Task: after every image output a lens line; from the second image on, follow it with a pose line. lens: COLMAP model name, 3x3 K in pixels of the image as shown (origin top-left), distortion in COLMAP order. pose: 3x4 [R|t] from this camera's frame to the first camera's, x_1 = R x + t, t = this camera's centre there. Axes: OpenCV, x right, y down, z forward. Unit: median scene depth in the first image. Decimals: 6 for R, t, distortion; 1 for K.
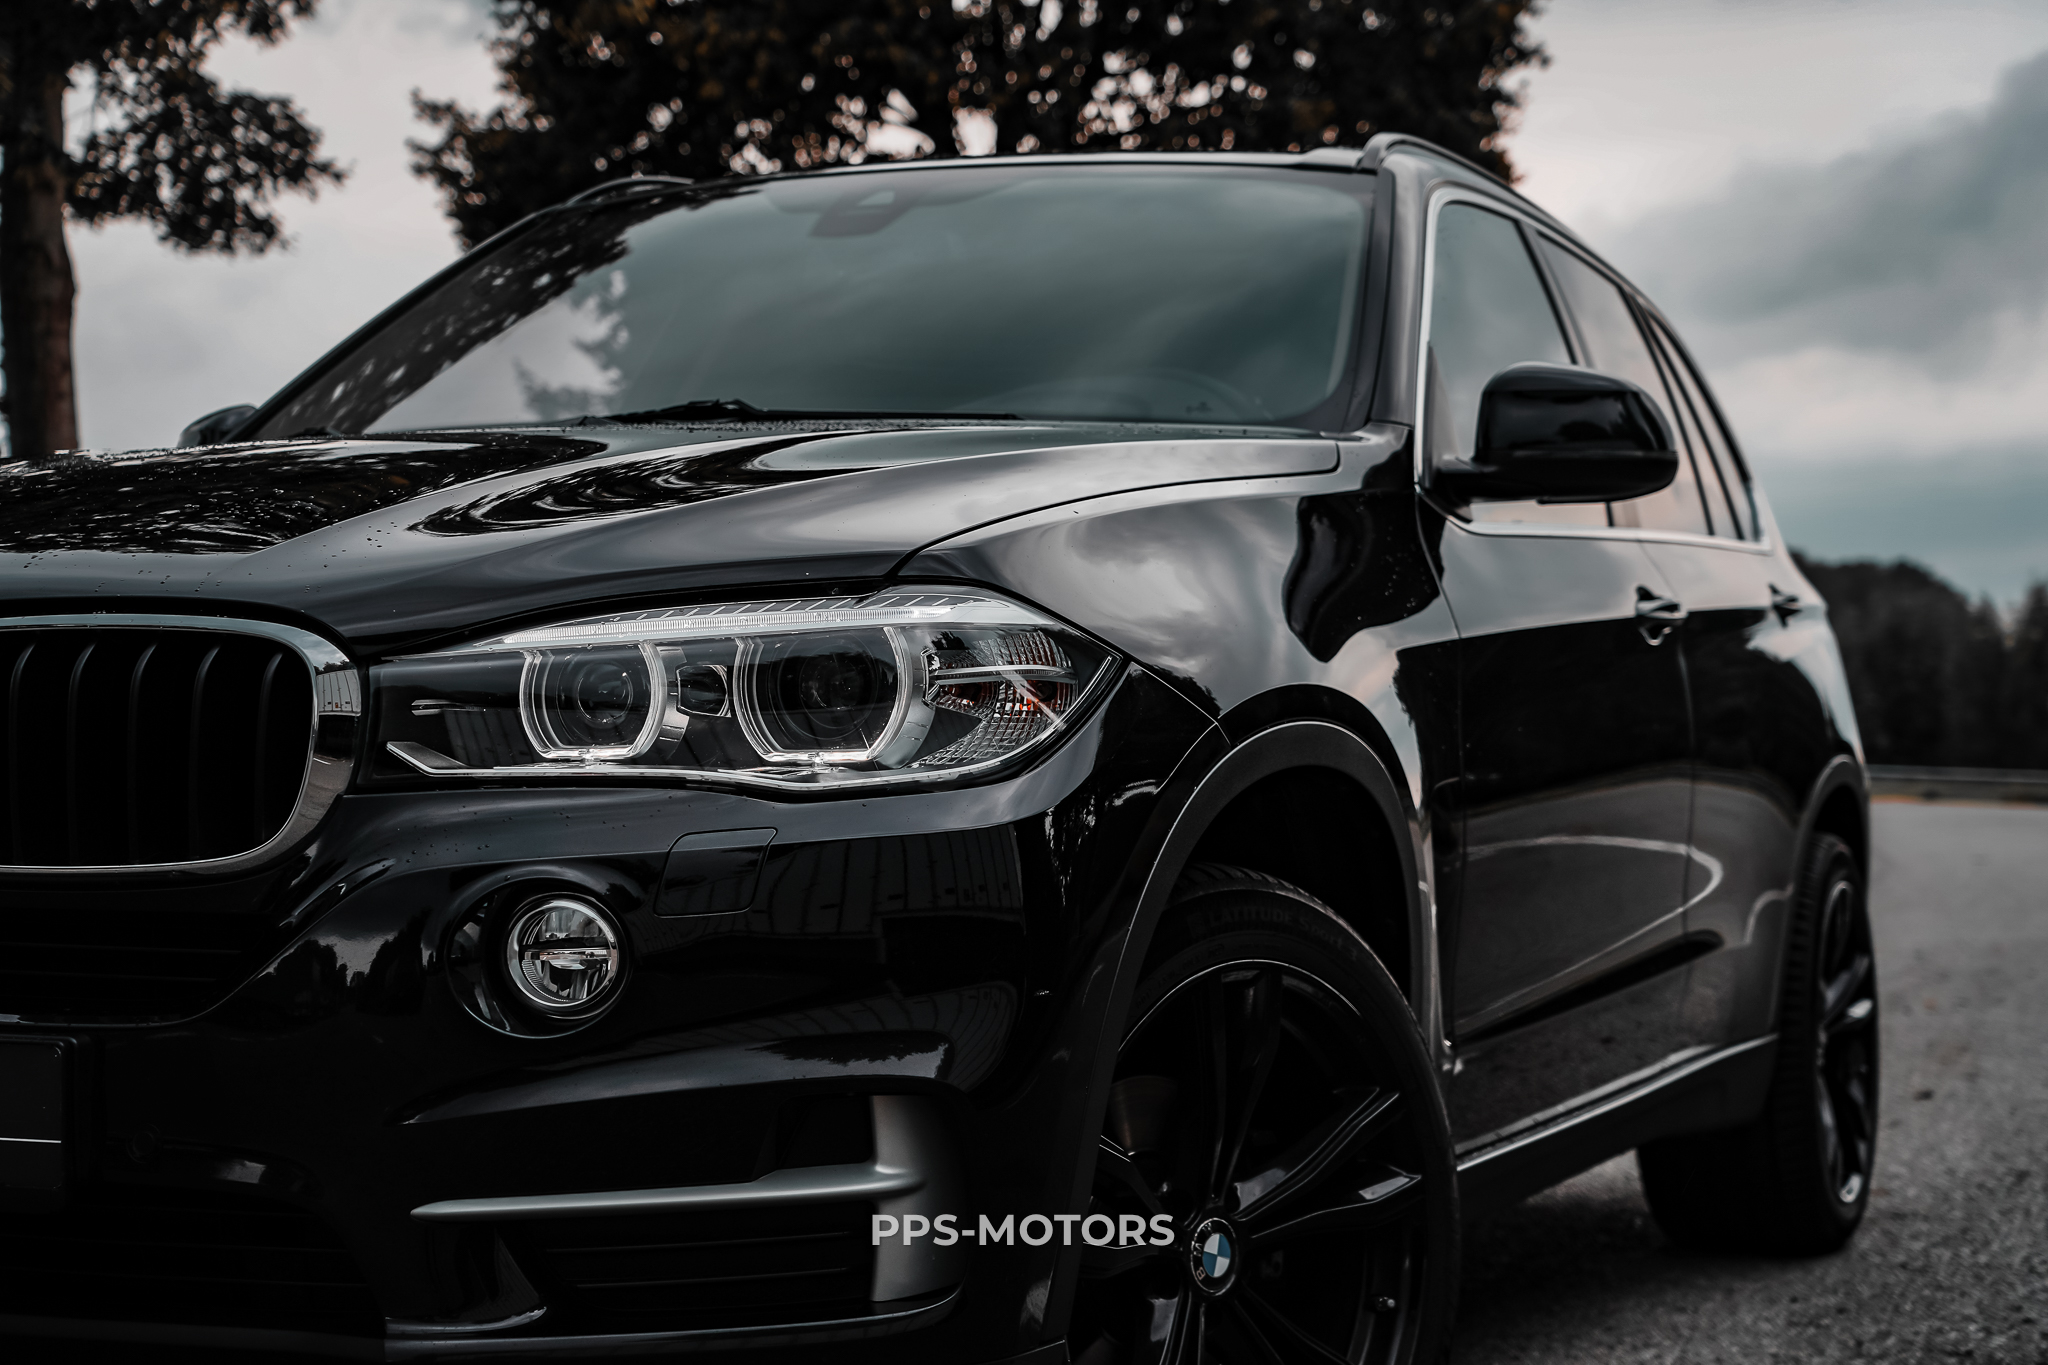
lens RADIAL K [[3469.7, 0, 1016.8], [0, 3469.7, 688.7], [0, 0, 1]] dist [0.051907, 0.000000]
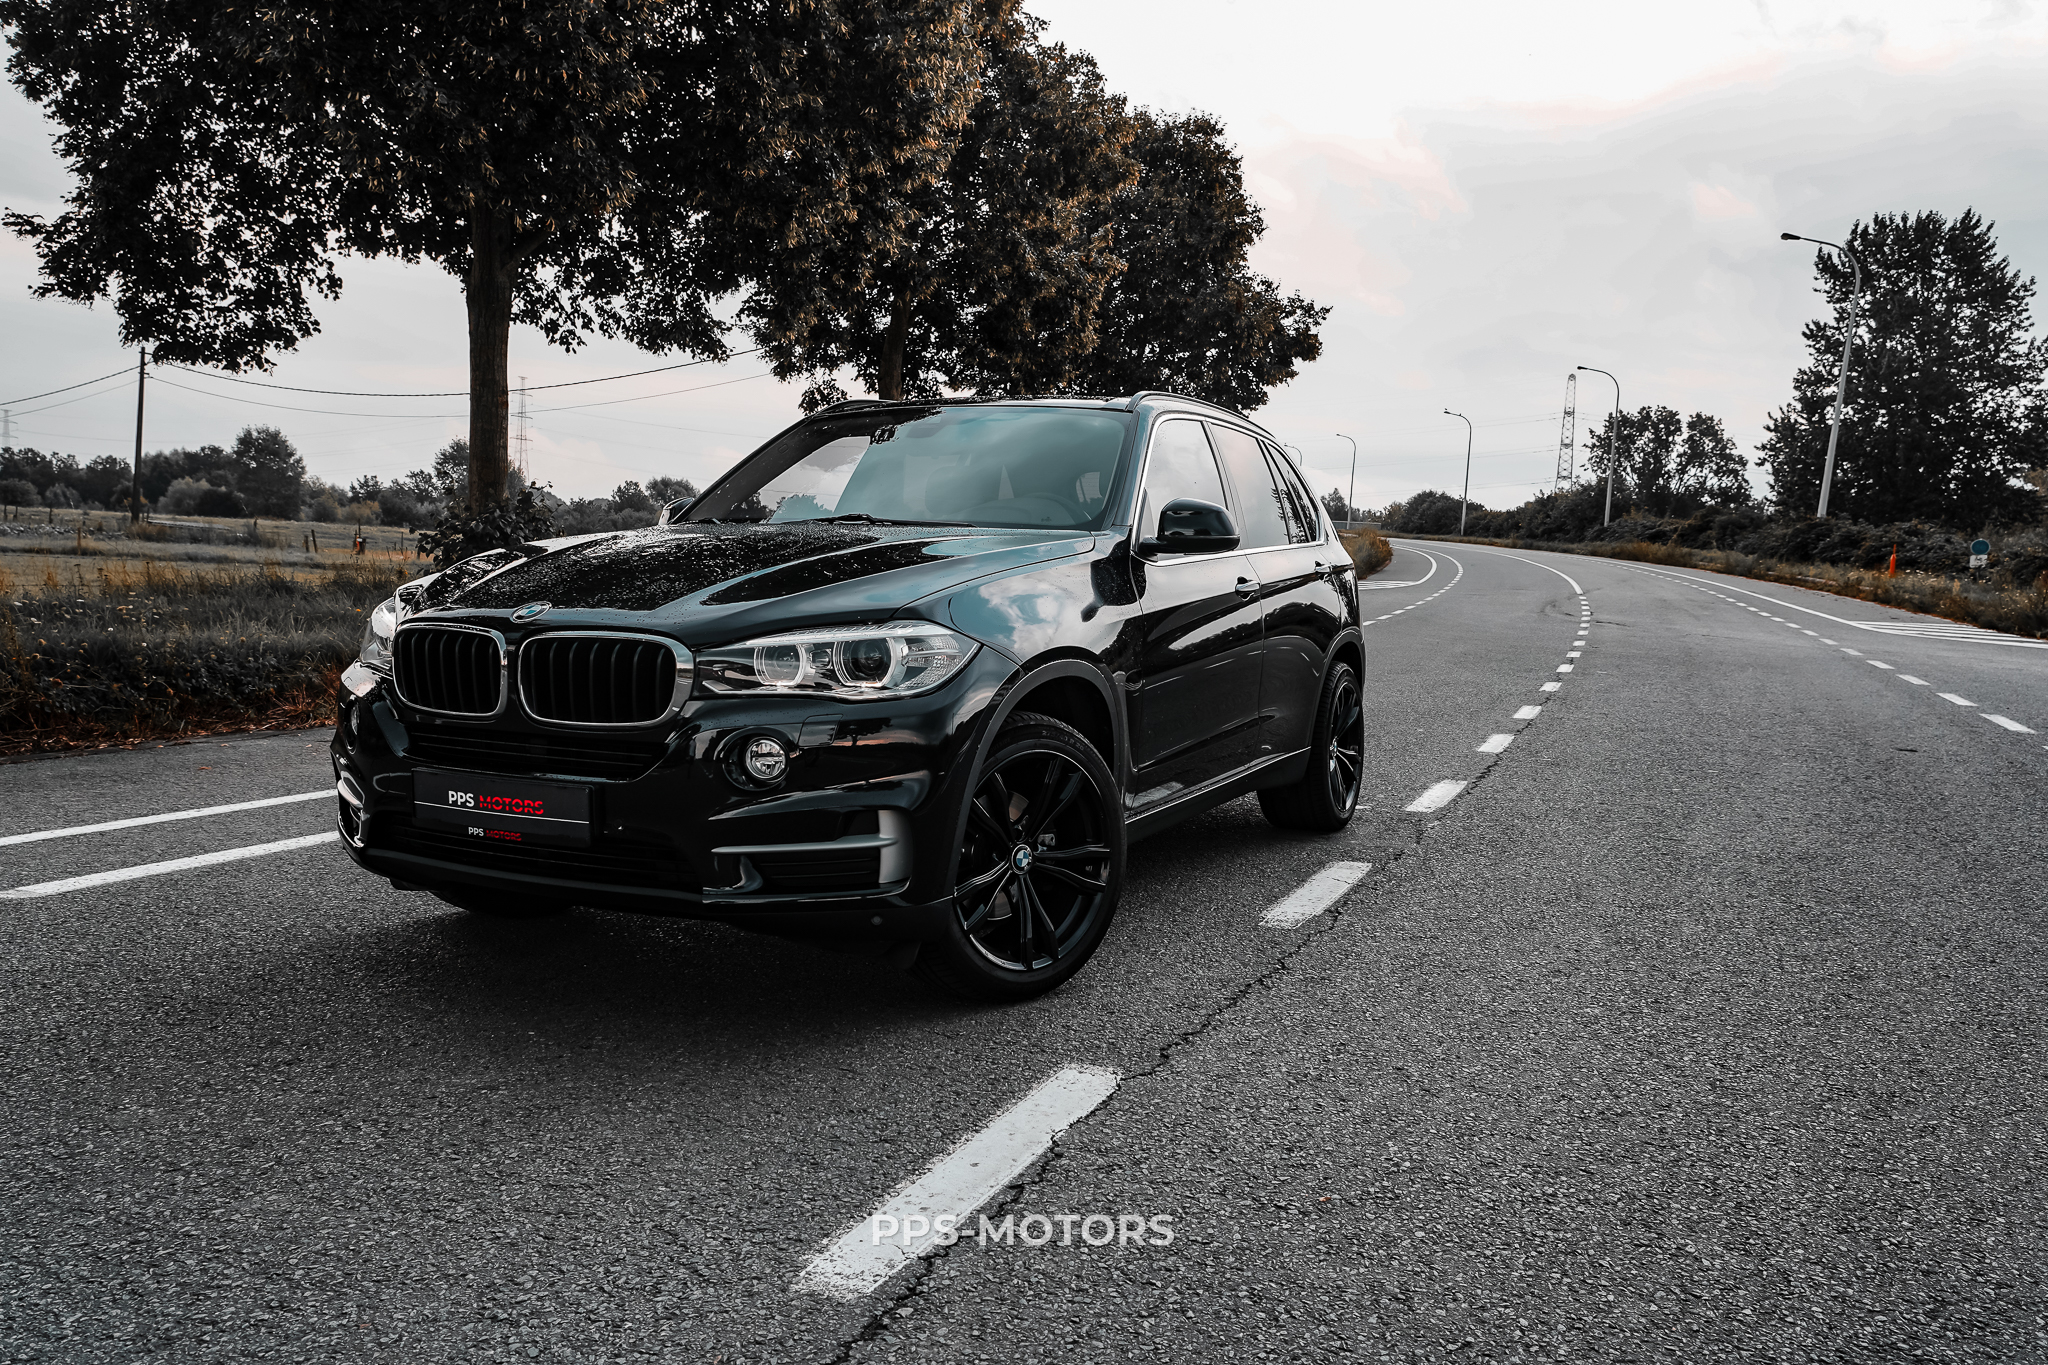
lens RADIAL K [[1581.7, 0, 1027.8], [0, 1581.7, 688.8], [0, 0, 1]] dist [0.001324, 0.018514]
pose [[0.998888, 0.011909, -0.045623, 0.120924], [-0.007133, 0.994610, 0.103442, -0.099996], [0.046609, -0.103001, 0.993589, -0.216928]]
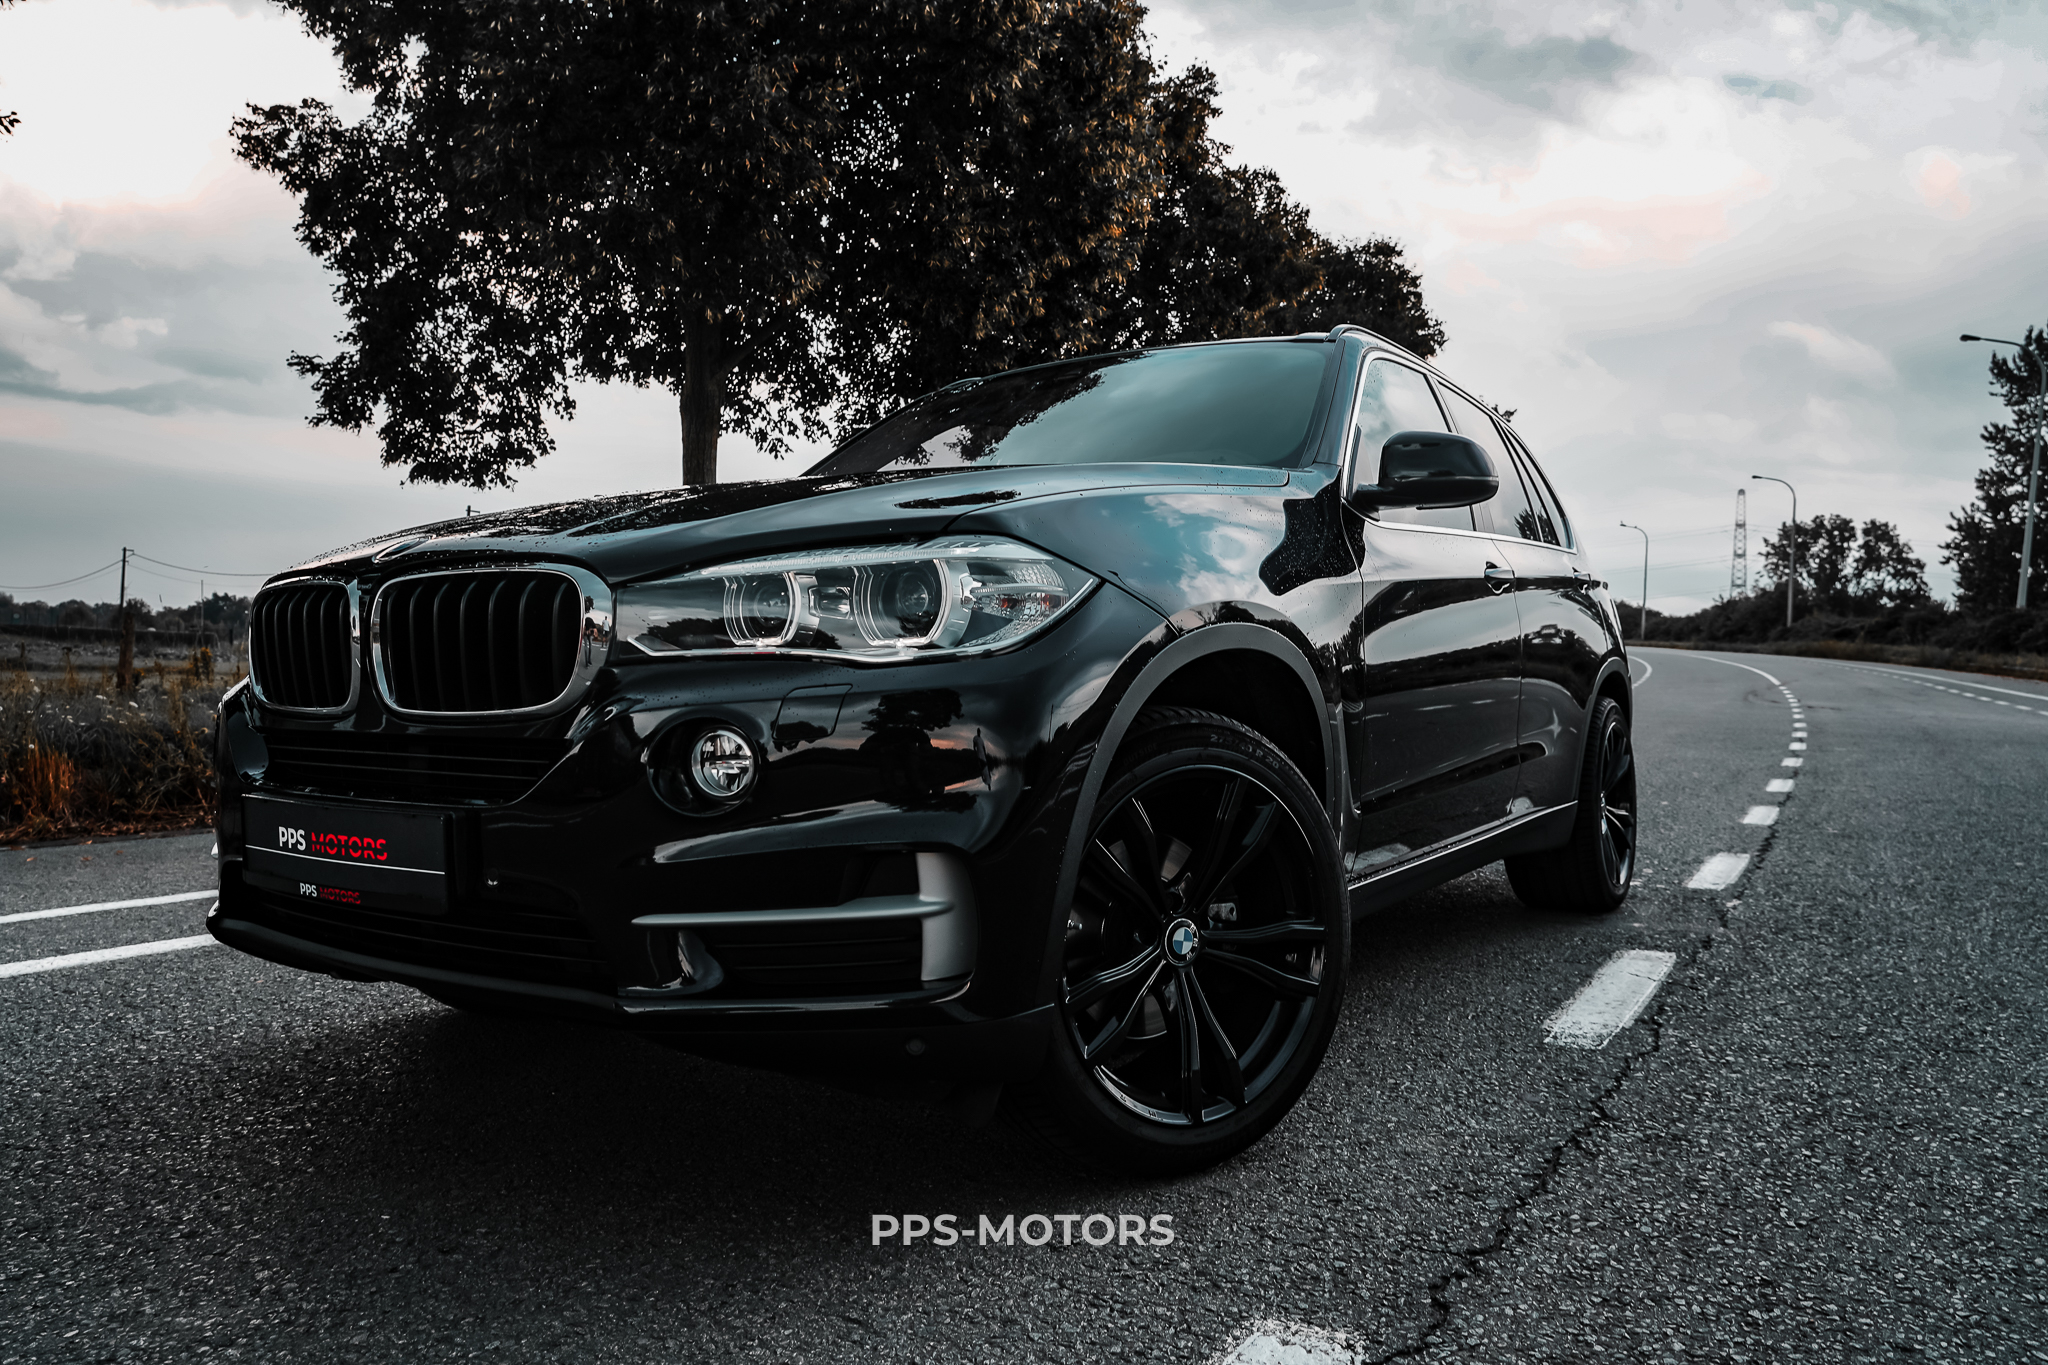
lens RADIAL K [[1372.9, 0, 1025.1], [0, 1372.9, 691.8], [0, 0, 1]] dist [-0.026510, 0.018088]
pose [[0.980987, -0.011997, -0.193700, 0.117220], [0.017160, 0.999540, 0.025003, 0.026171], [0.193311, -0.027852, 0.980742, 0.356464]]
